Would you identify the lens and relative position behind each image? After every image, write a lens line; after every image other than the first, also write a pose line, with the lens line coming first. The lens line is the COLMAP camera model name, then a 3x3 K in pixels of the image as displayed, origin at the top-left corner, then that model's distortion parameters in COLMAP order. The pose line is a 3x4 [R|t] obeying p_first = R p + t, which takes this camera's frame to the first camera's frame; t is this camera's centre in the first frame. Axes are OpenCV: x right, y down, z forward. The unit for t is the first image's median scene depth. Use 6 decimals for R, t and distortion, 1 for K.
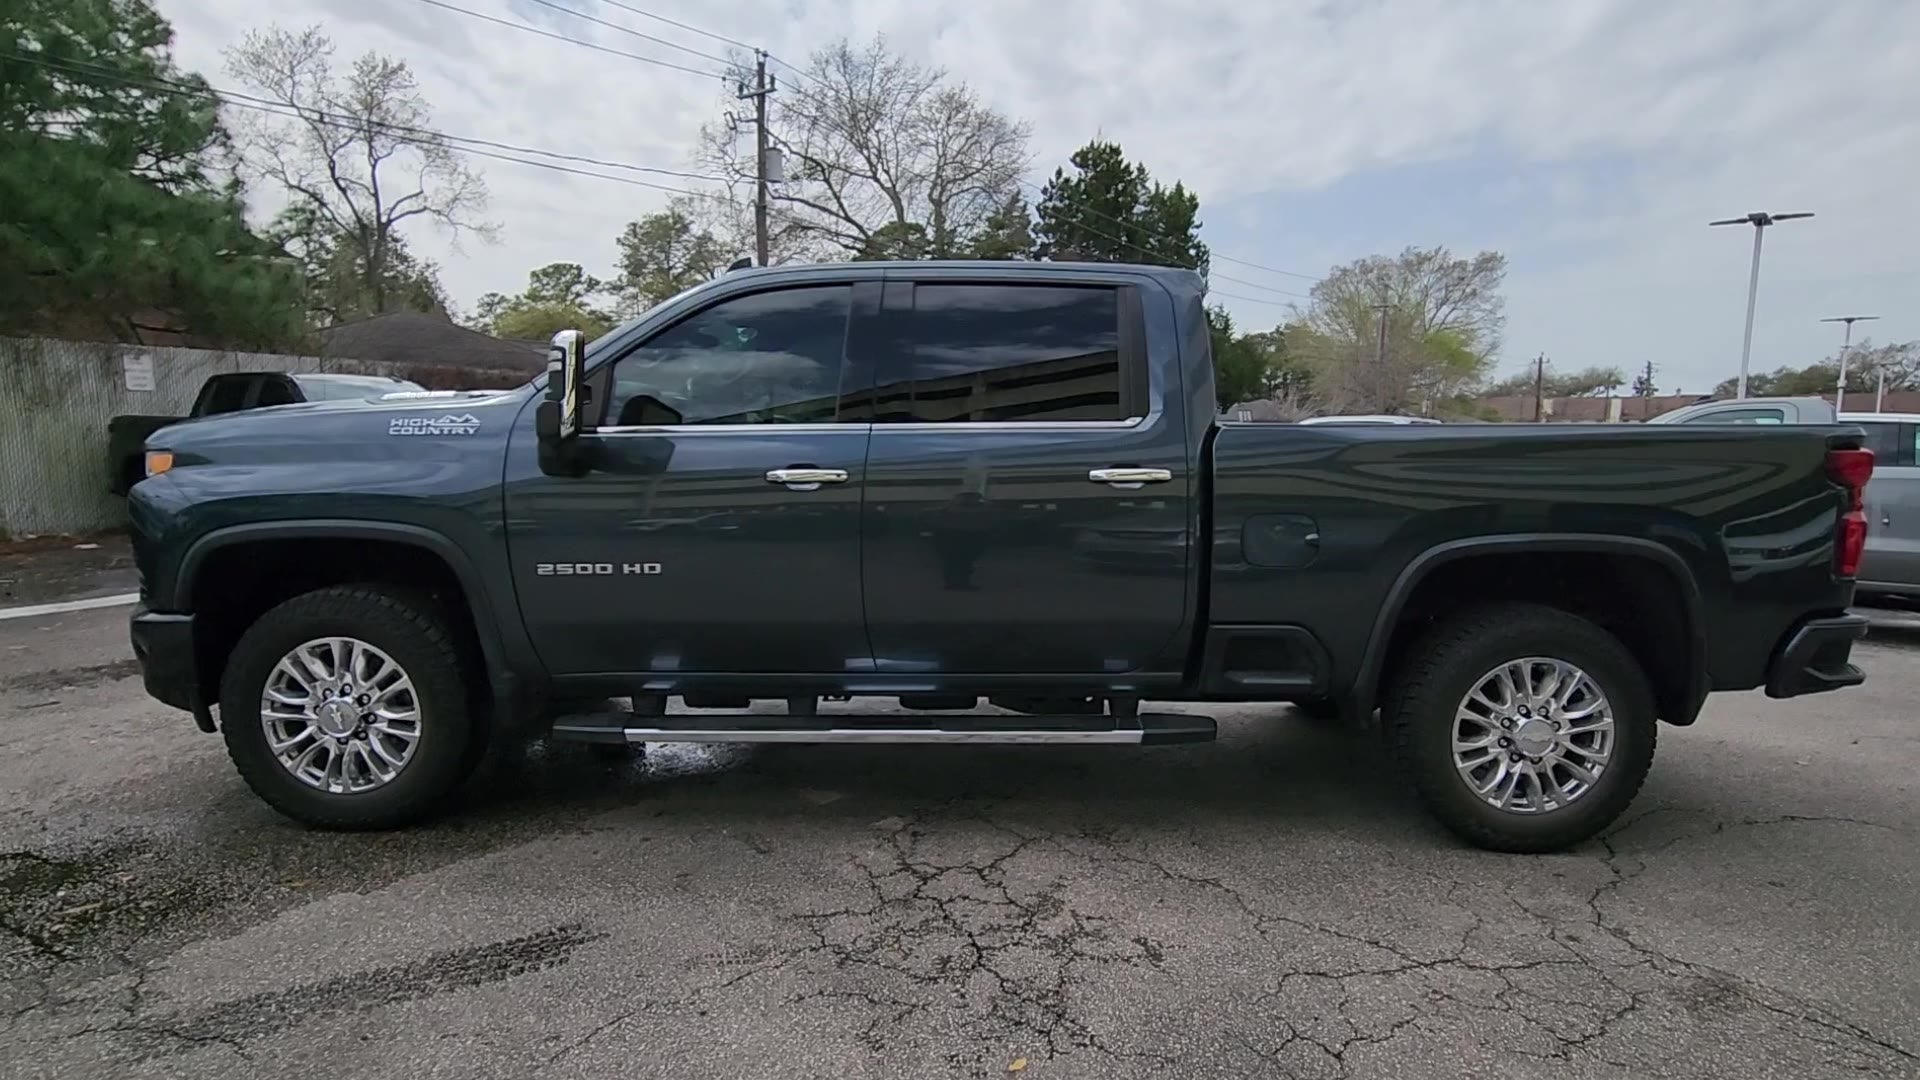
lens RADIAL K [[1026.5, 0, 957.7], [0, 1026.5, 539.3], [0, 0, 1]] dist [0.009308, -0.005331]
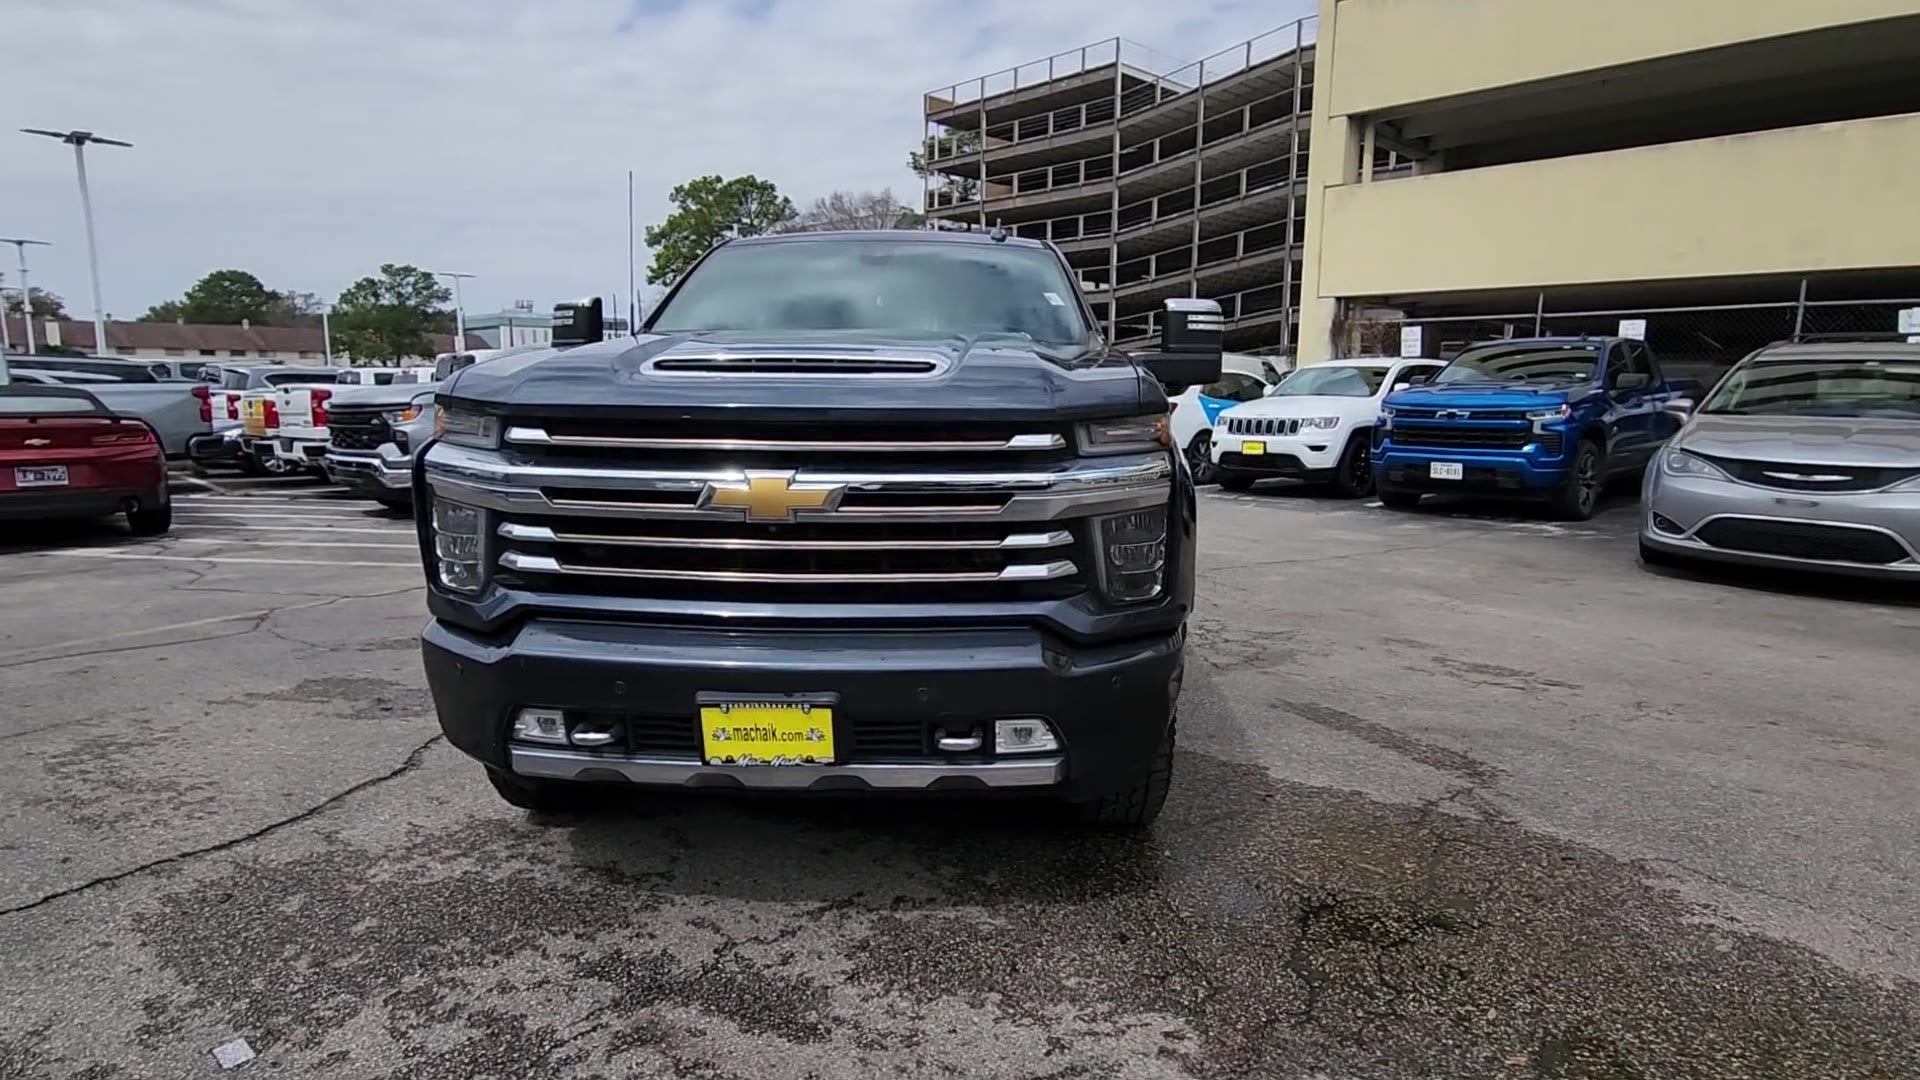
lens RADIAL K [[1026.5, 0, 972.2], [0, 1026.5, 530.4], [0, 0, 1]] dist [0.009308, -0.005331]
pose [[0.027425, -0.160853, 0.986597, -0.159872], [0.098494, 0.982601, 0.157463, -0.013870], [-0.994760, 0.092856, 0.042791, 0.117305]]
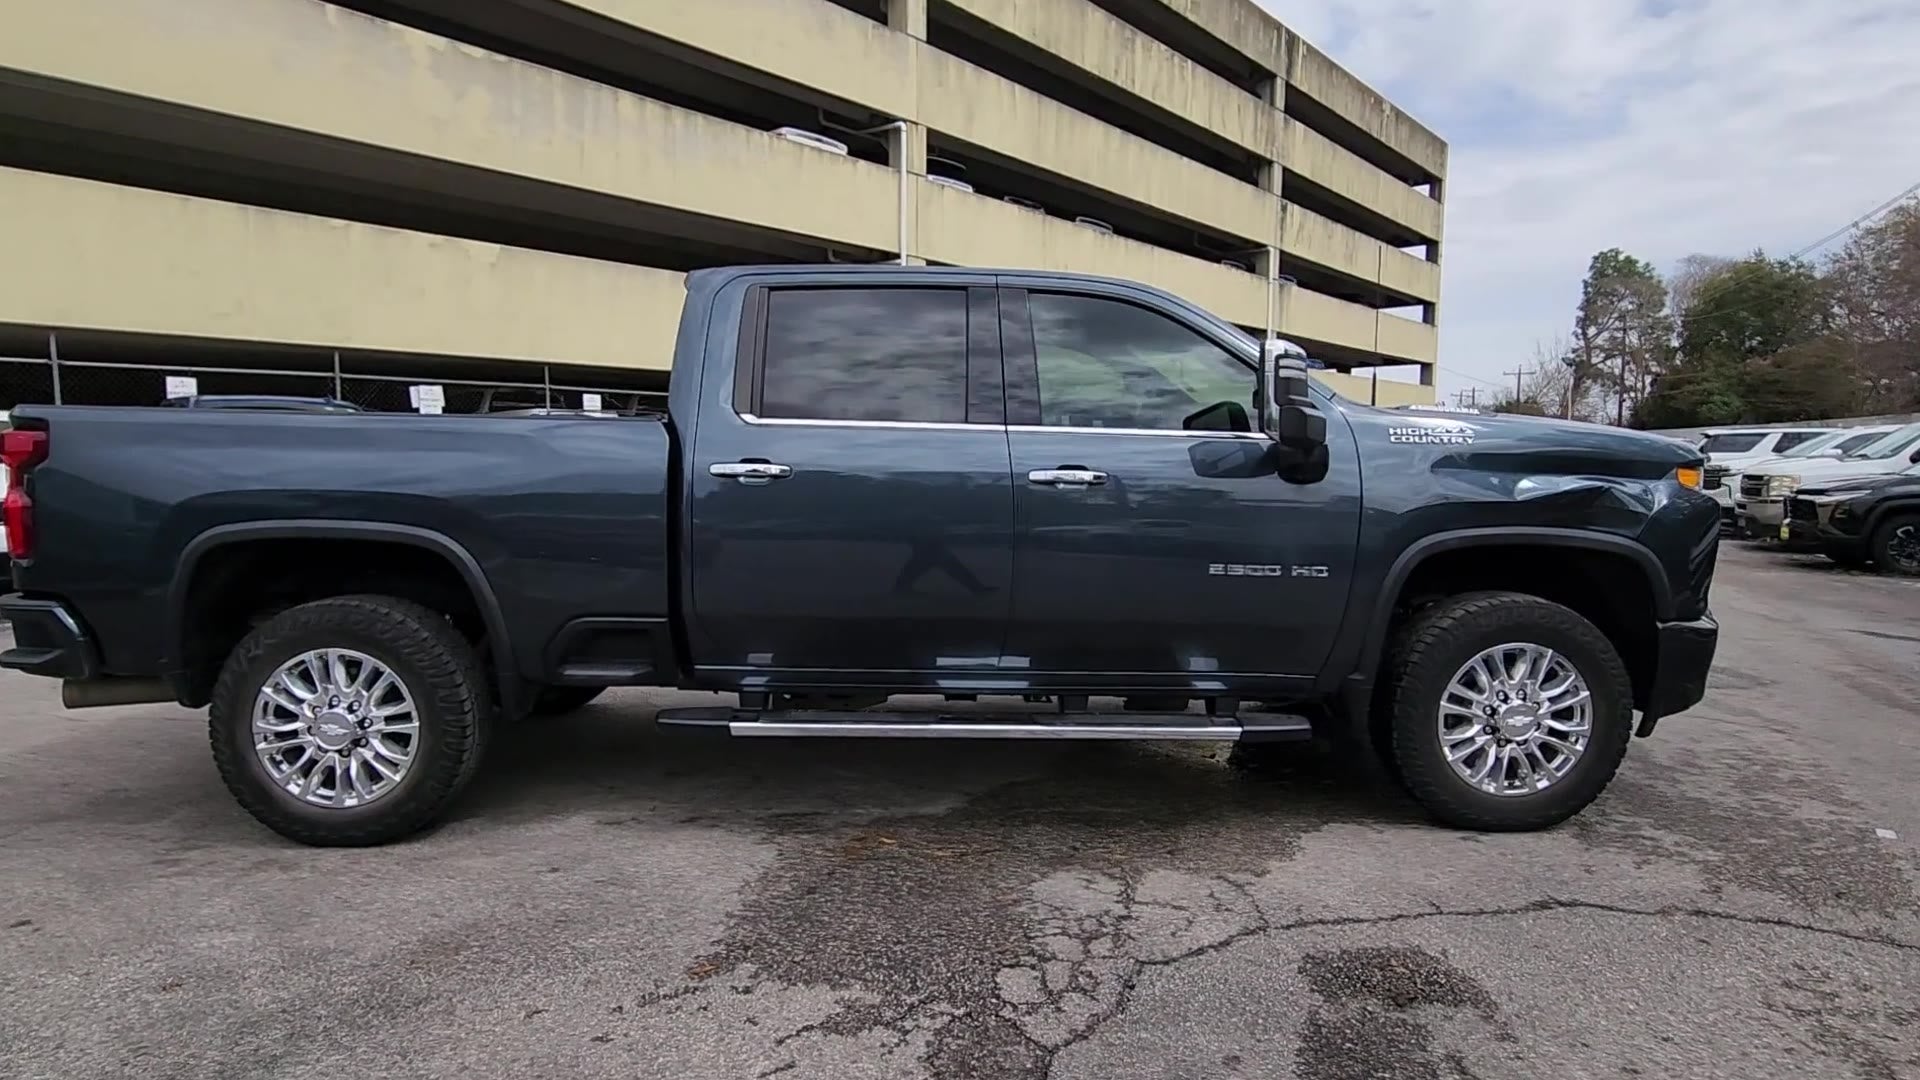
lens RADIAL K [[1026.5, 0, 956.4], [0, 1026.5, 533.8], [0, 0, 1]] dist [0.009308, -0.005331]
pose [[-0.999079, -0.016876, -0.039453, 0.000794], [-0.023859, 0.982660, 0.183872, -0.026300], [0.035666, 0.184644, -0.982158, 0.267227]]
